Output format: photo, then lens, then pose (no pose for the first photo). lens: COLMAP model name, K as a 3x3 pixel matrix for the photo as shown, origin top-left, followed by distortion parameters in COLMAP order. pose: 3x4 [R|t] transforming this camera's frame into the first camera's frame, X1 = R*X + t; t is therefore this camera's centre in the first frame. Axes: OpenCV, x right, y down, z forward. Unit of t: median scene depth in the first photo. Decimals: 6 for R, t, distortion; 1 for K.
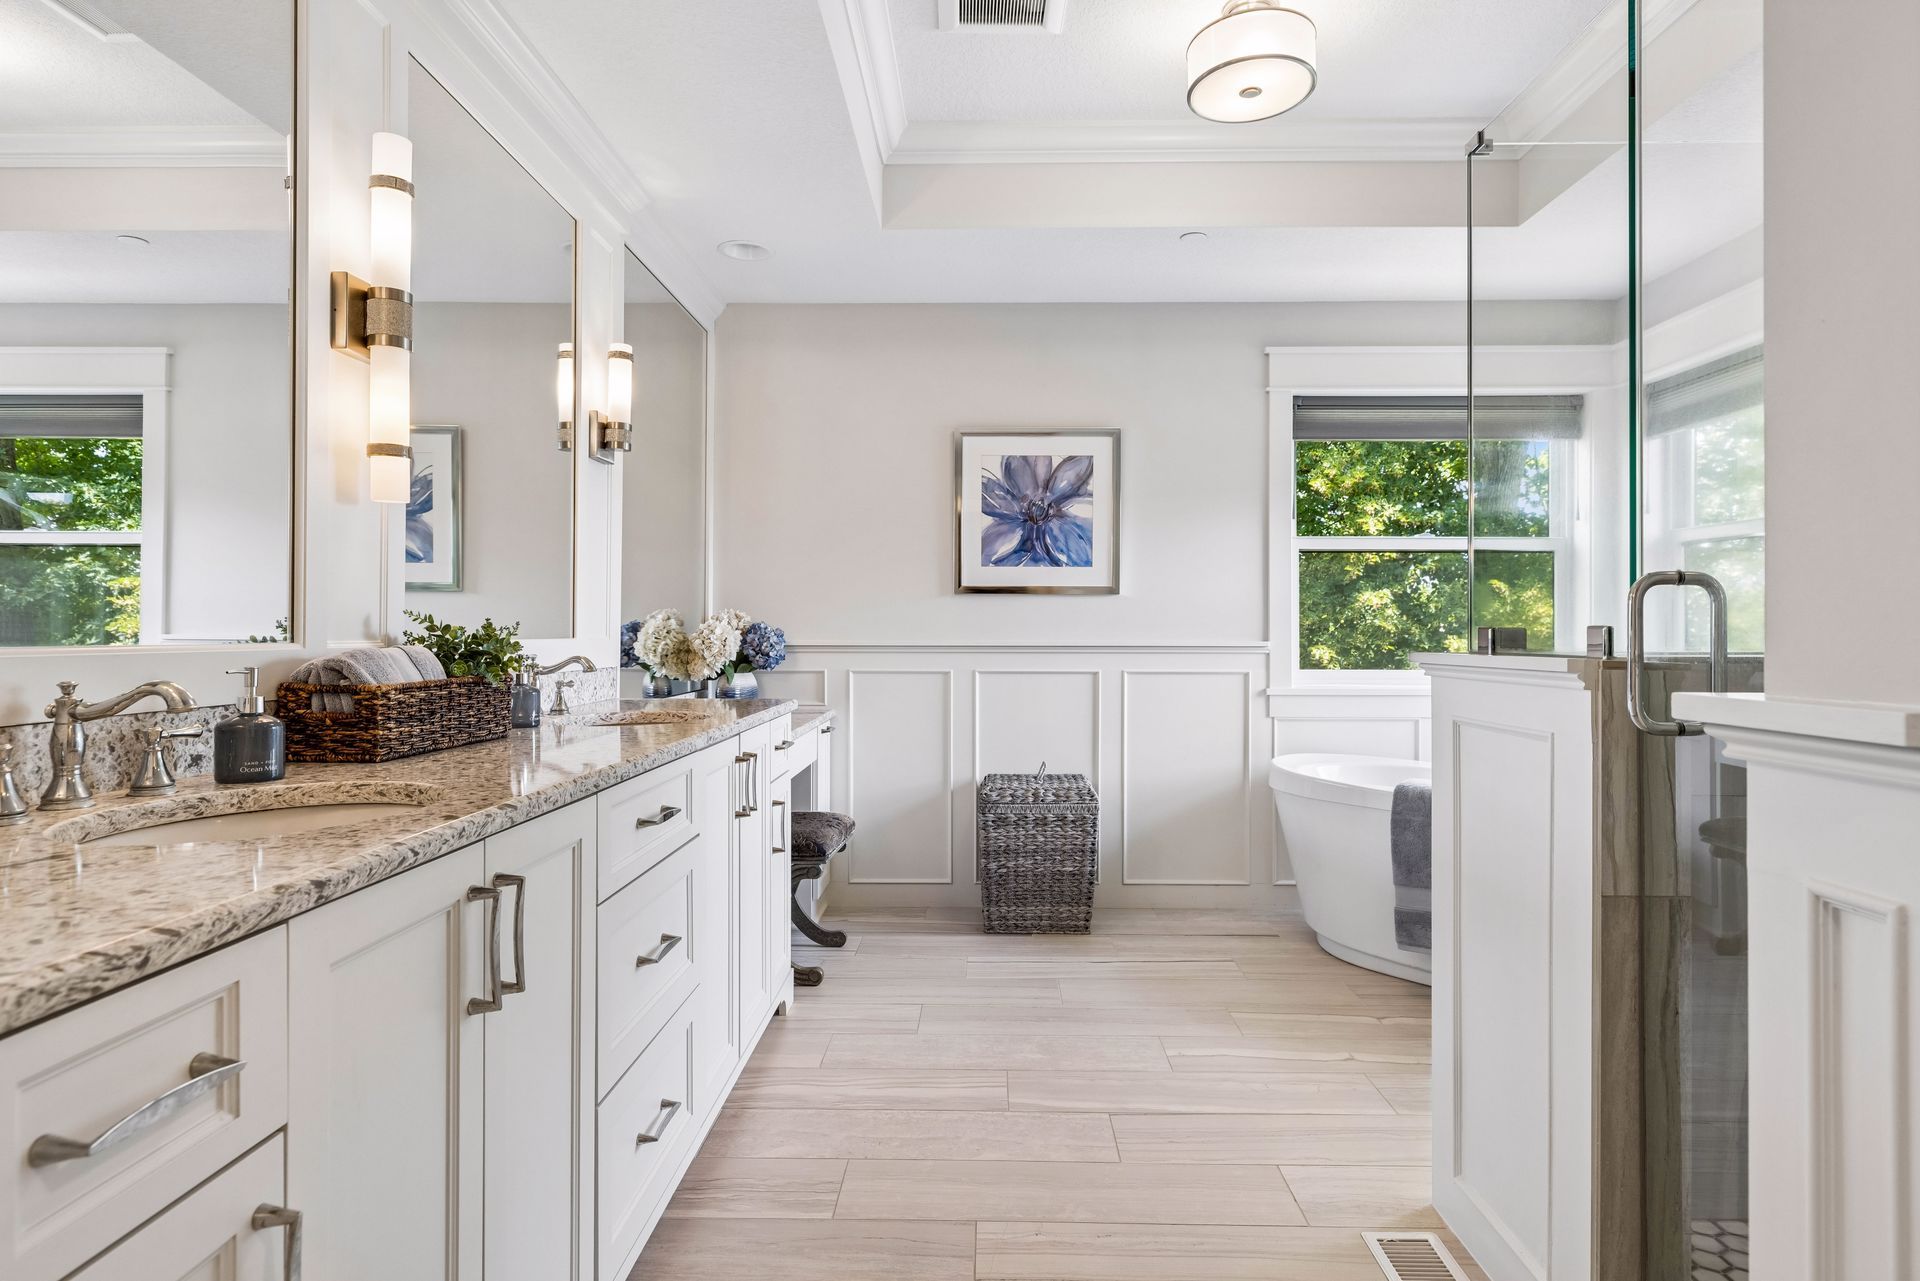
lens RADIAL K [[1033.8, 0, 970.4], [0, 1033.8, 625.7], [0, 0, 1]] dist [0.000902, 0.000157]
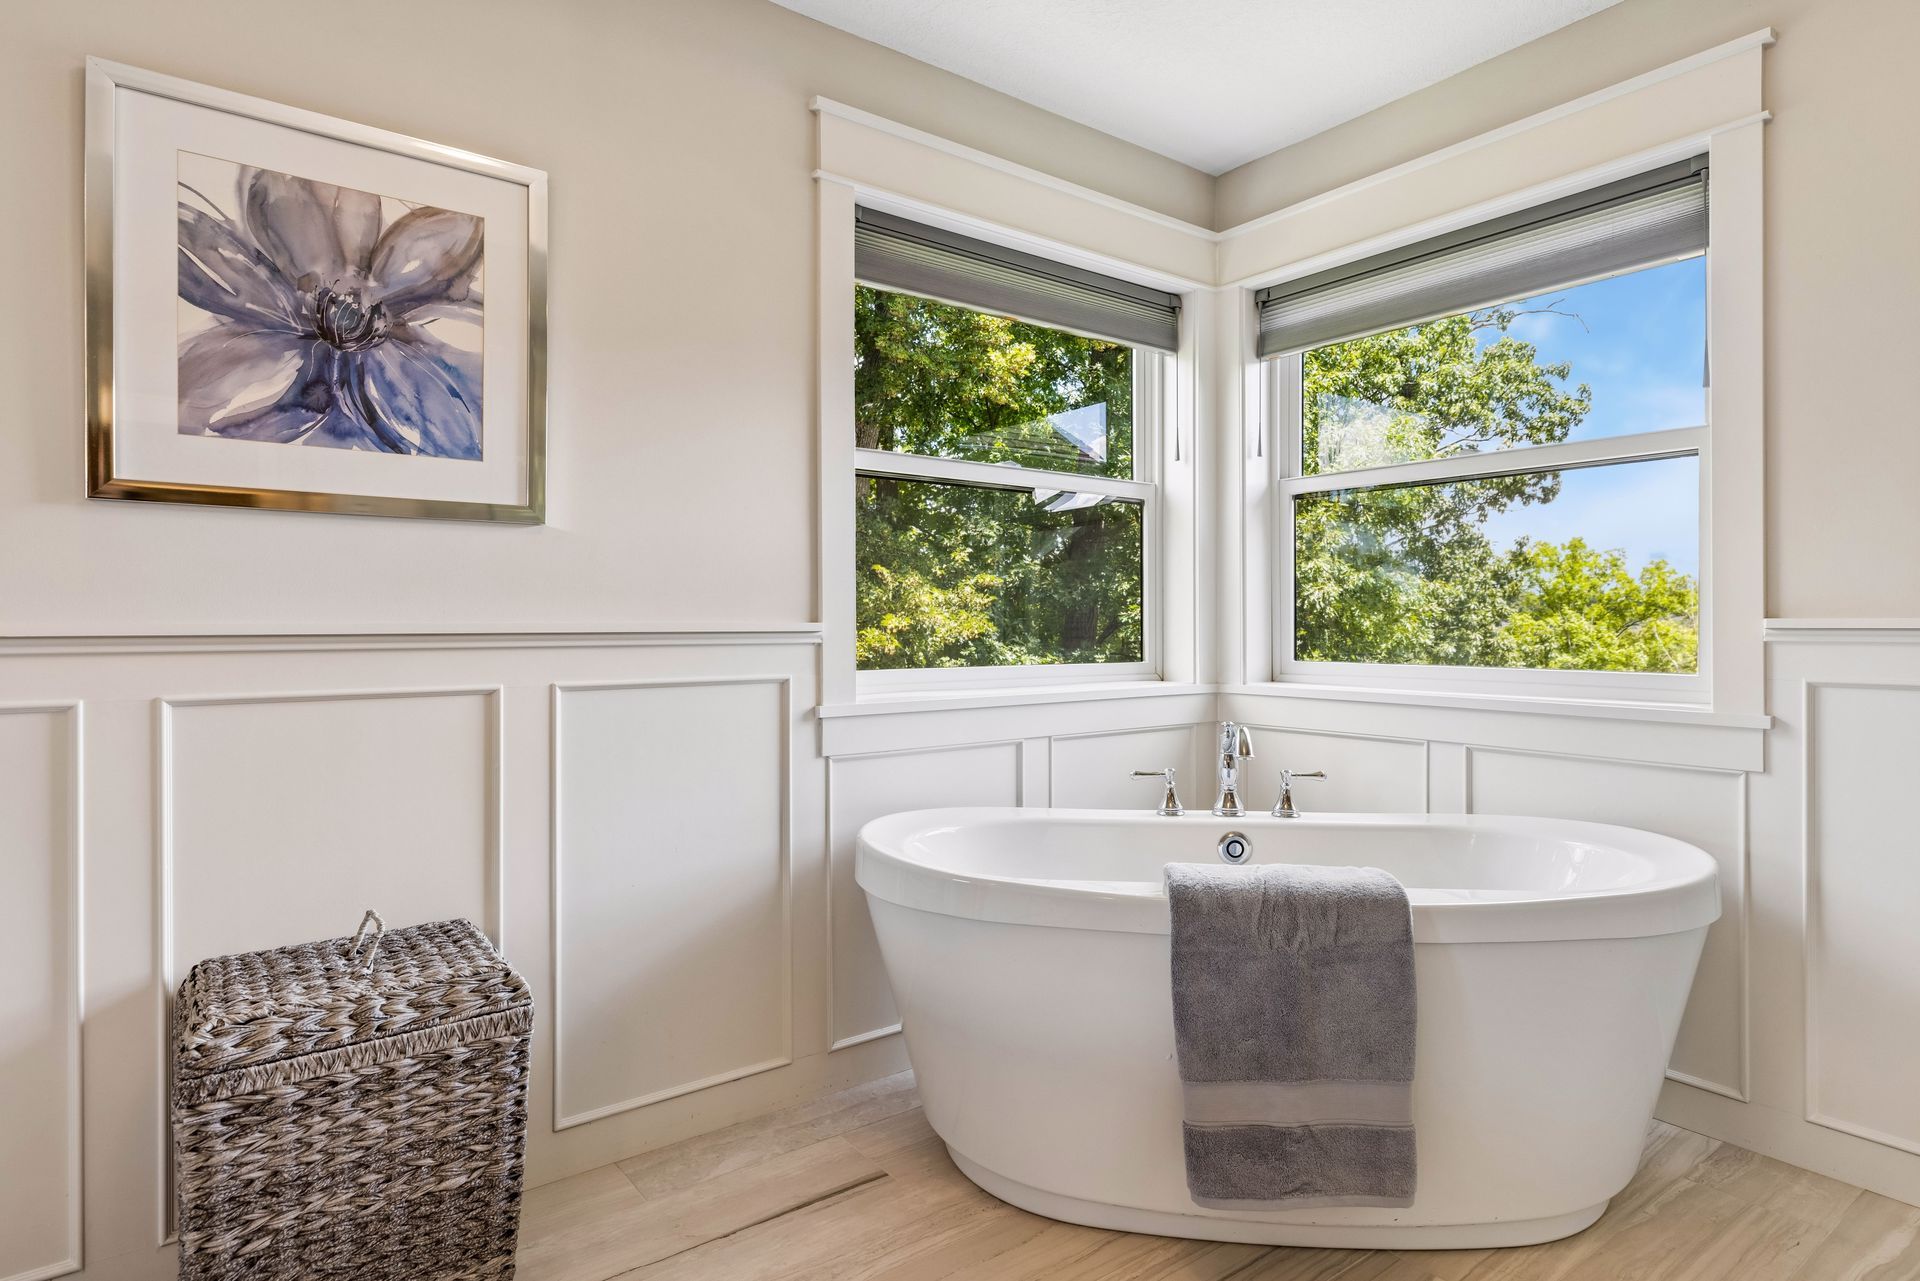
lens RADIAL K [[1033.8, 0, 970.4], [0, 1033.8, 625.7], [0, 0, 1]] dist [0.000902, 0.000157]
pose [[0.782527, -0.004041, 0.622604, 0.001246], [0.001870, 0.999990, 0.004141, 0.014632], [-0.622614, -0.002076, 0.782526, 0.506103]]
